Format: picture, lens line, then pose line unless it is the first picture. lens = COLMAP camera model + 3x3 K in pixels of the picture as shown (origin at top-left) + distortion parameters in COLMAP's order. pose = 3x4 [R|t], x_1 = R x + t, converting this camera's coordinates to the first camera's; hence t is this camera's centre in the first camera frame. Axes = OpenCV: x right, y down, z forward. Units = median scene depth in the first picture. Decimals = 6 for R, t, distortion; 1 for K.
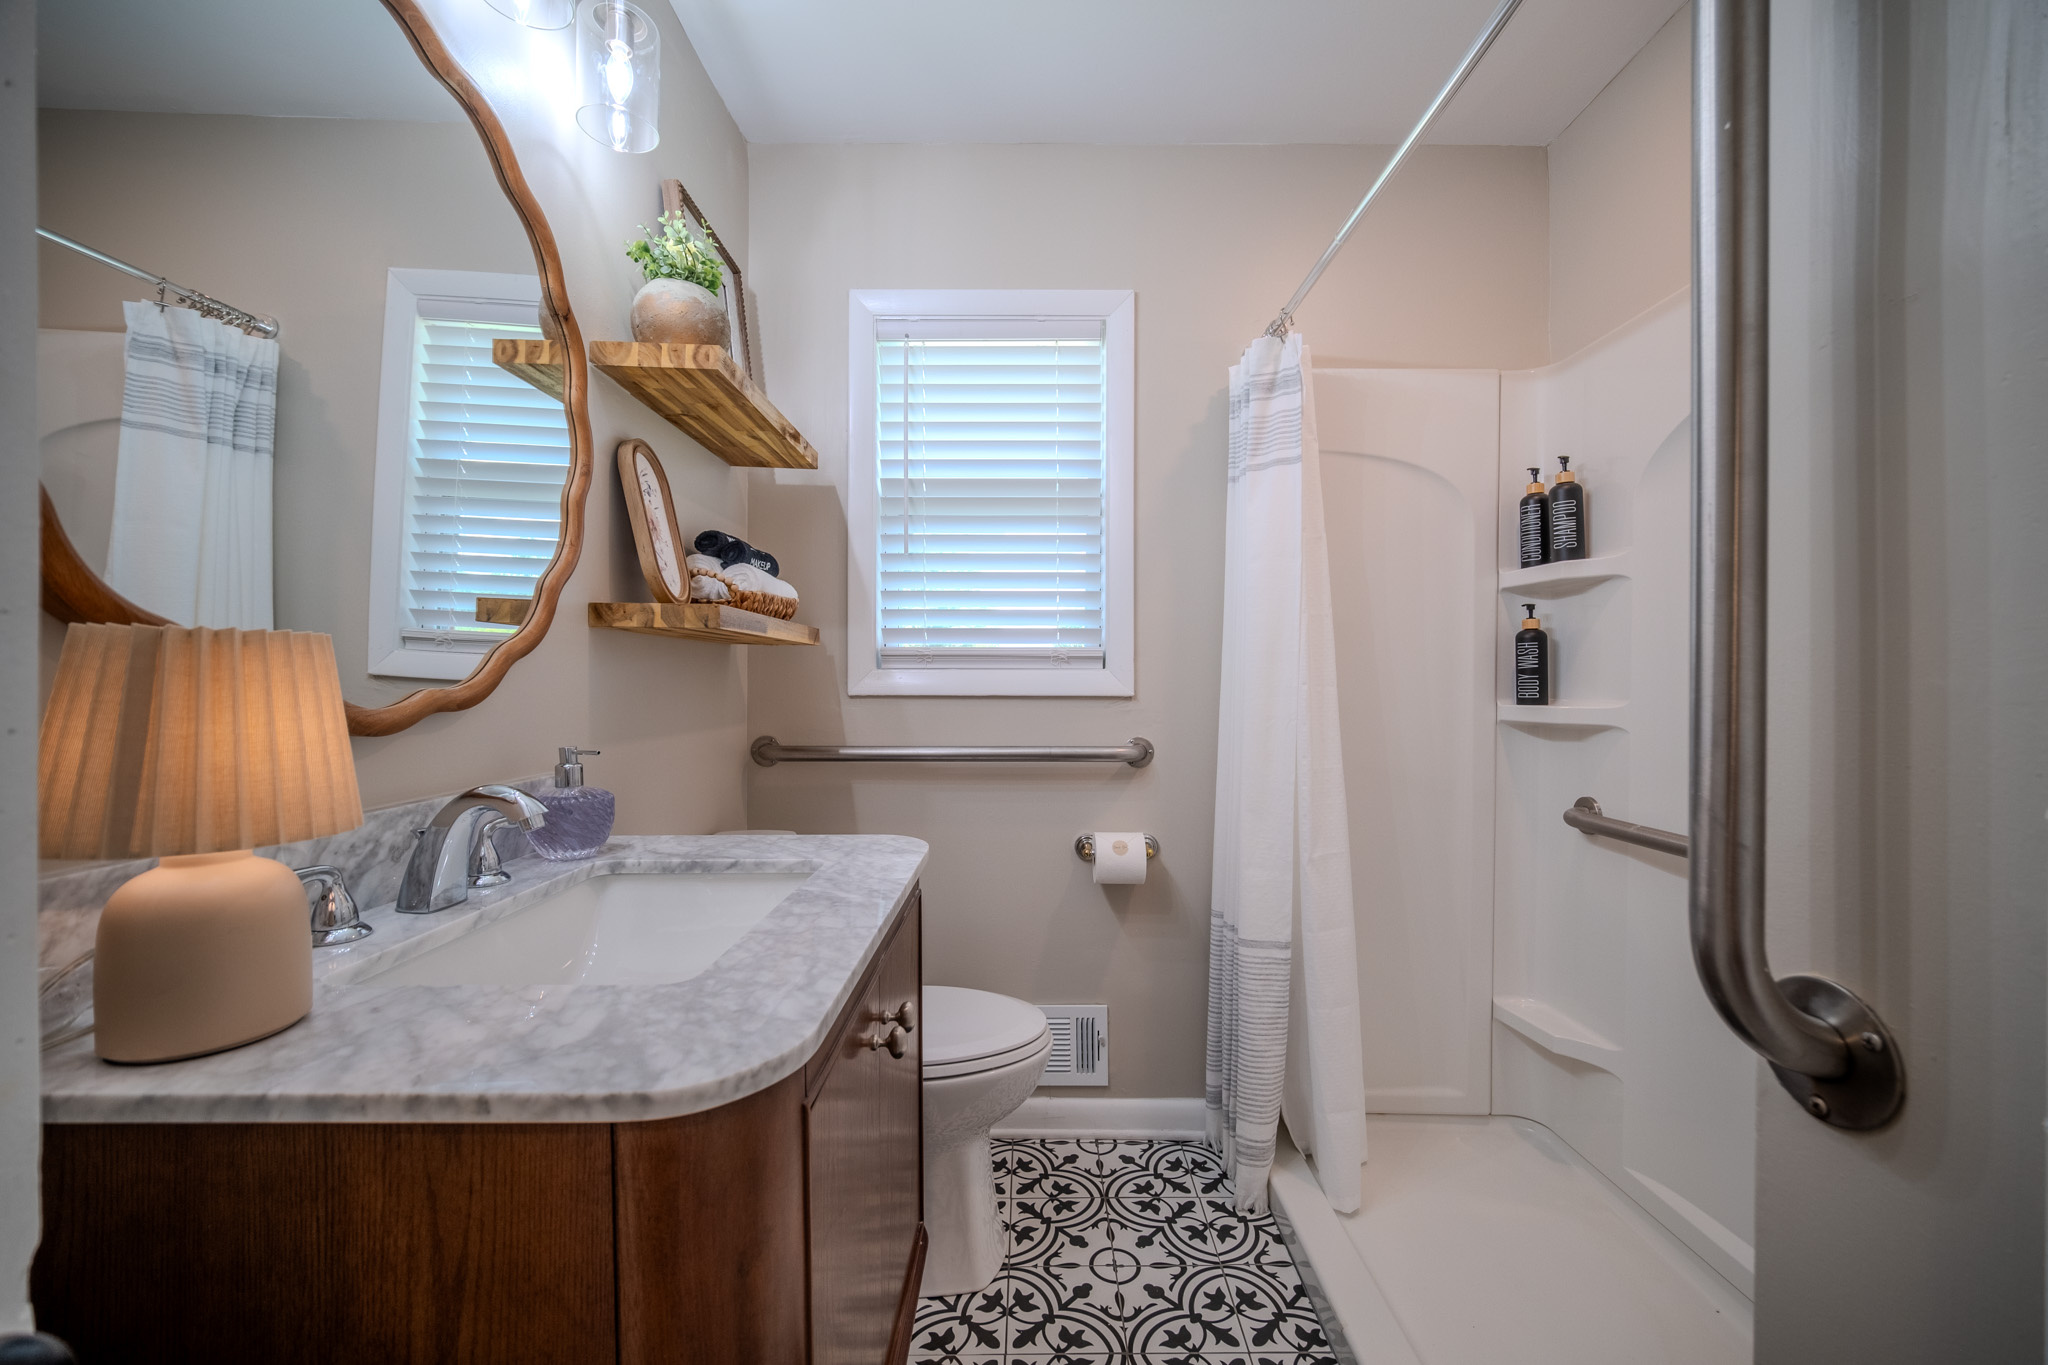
lens RADIAL K [[808.7, 0, 1033.5], [0, 808.7, 687.8], [0, 0, 1]] dist [0.000398, -0.000214]
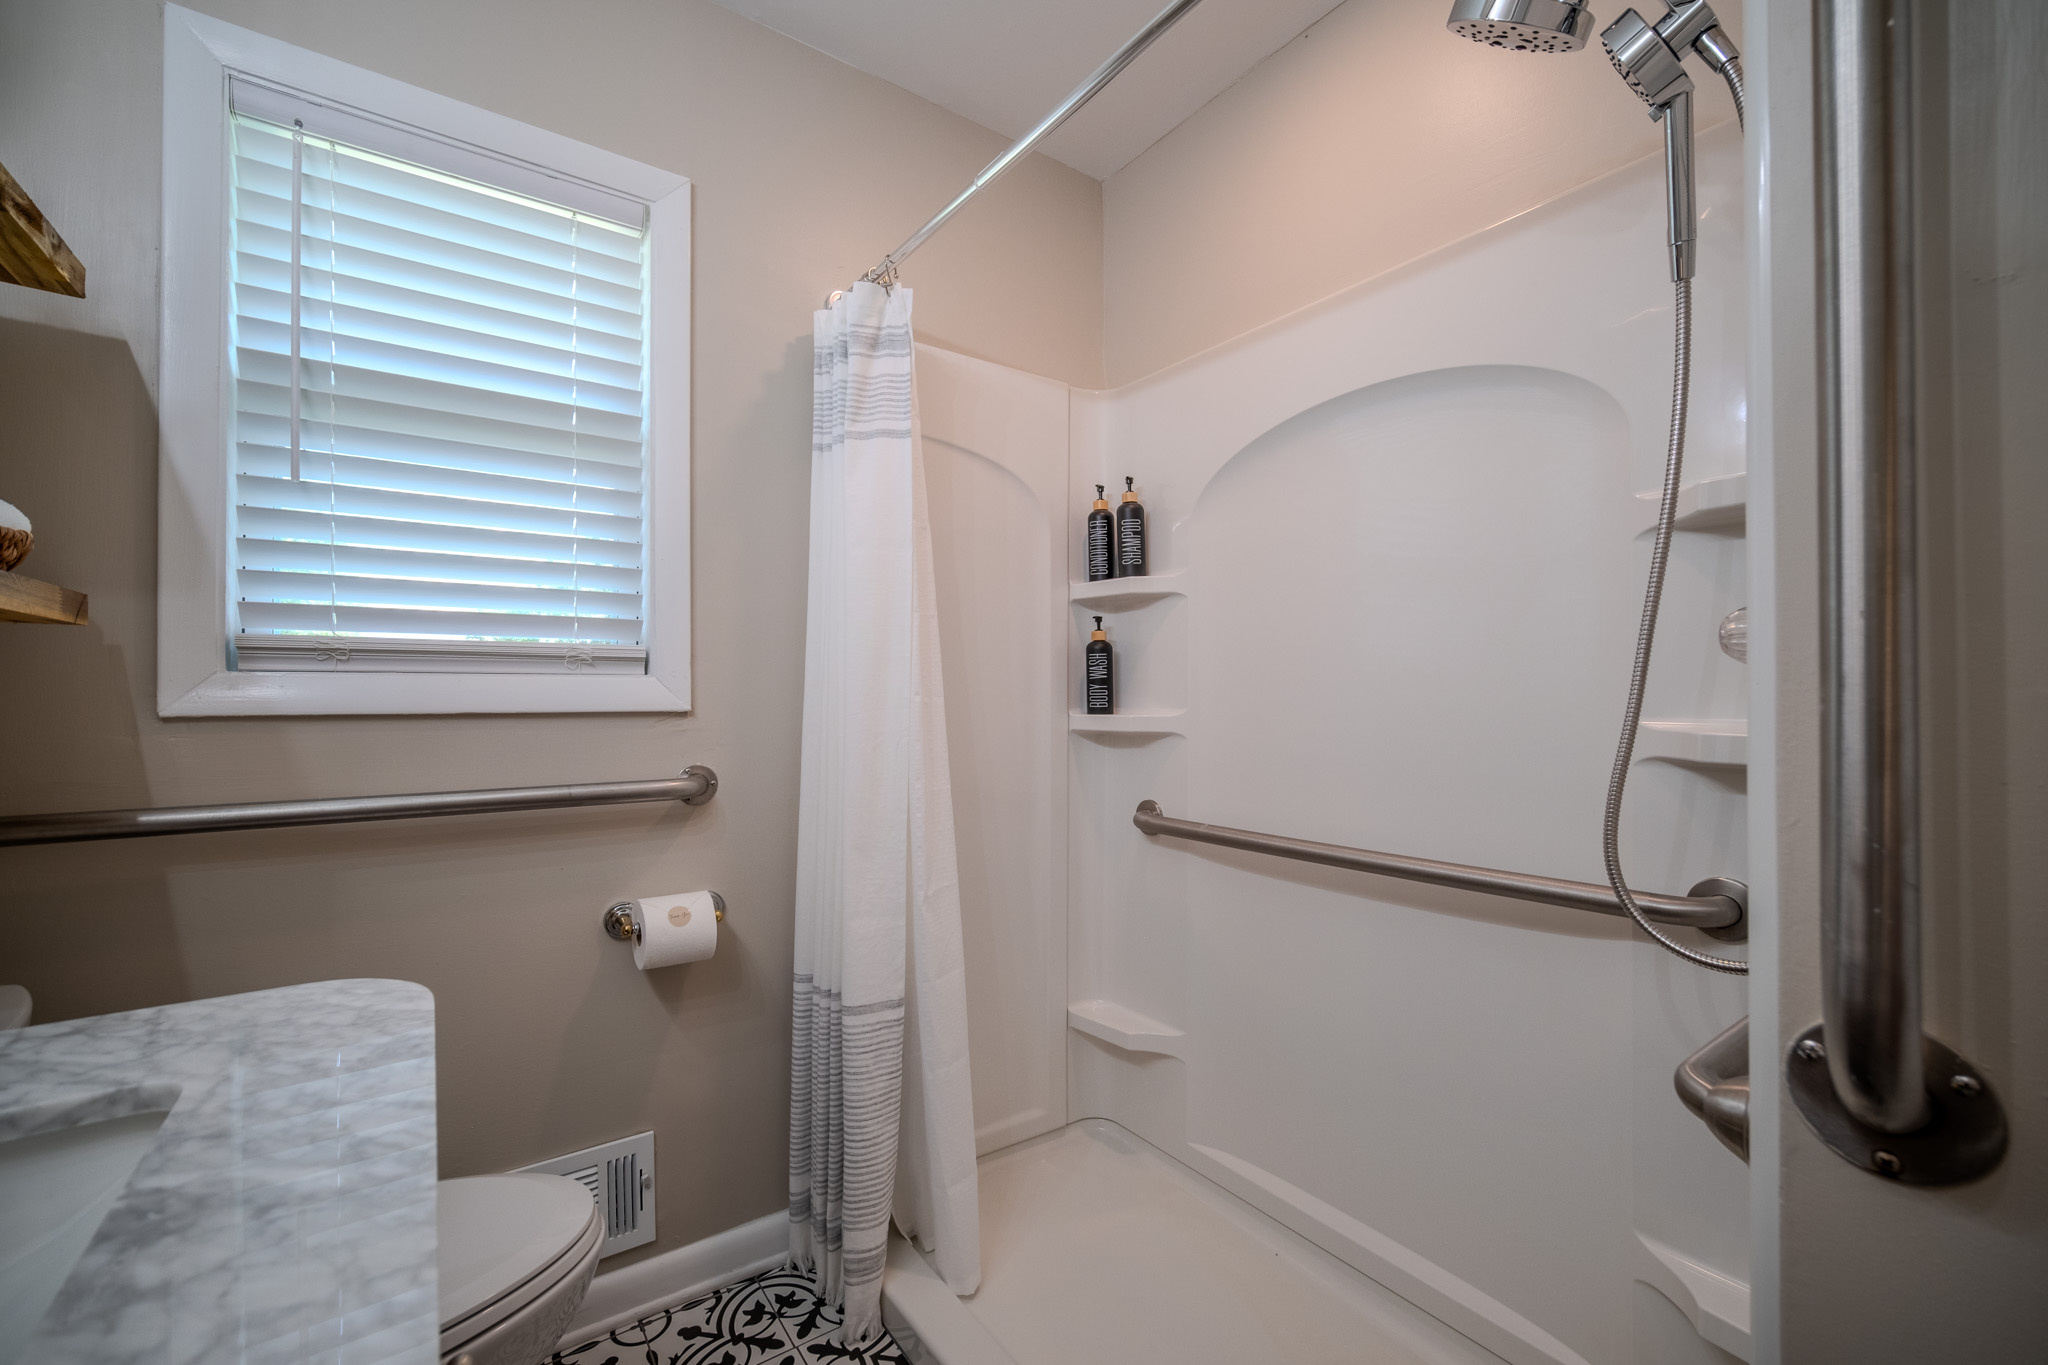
lens RADIAL K [[836.8, 0, 1026.4], [0, 836.8, 689.8], [0, 0, 1]] dist [-0.001526, -0.000445]
pose [[0.812721, 0.000494, 0.582653, -0.081611], [0.005516, 0.999948, -0.008542, -0.001411], [-0.582627, 0.010156, 0.812676, 0.188005]]
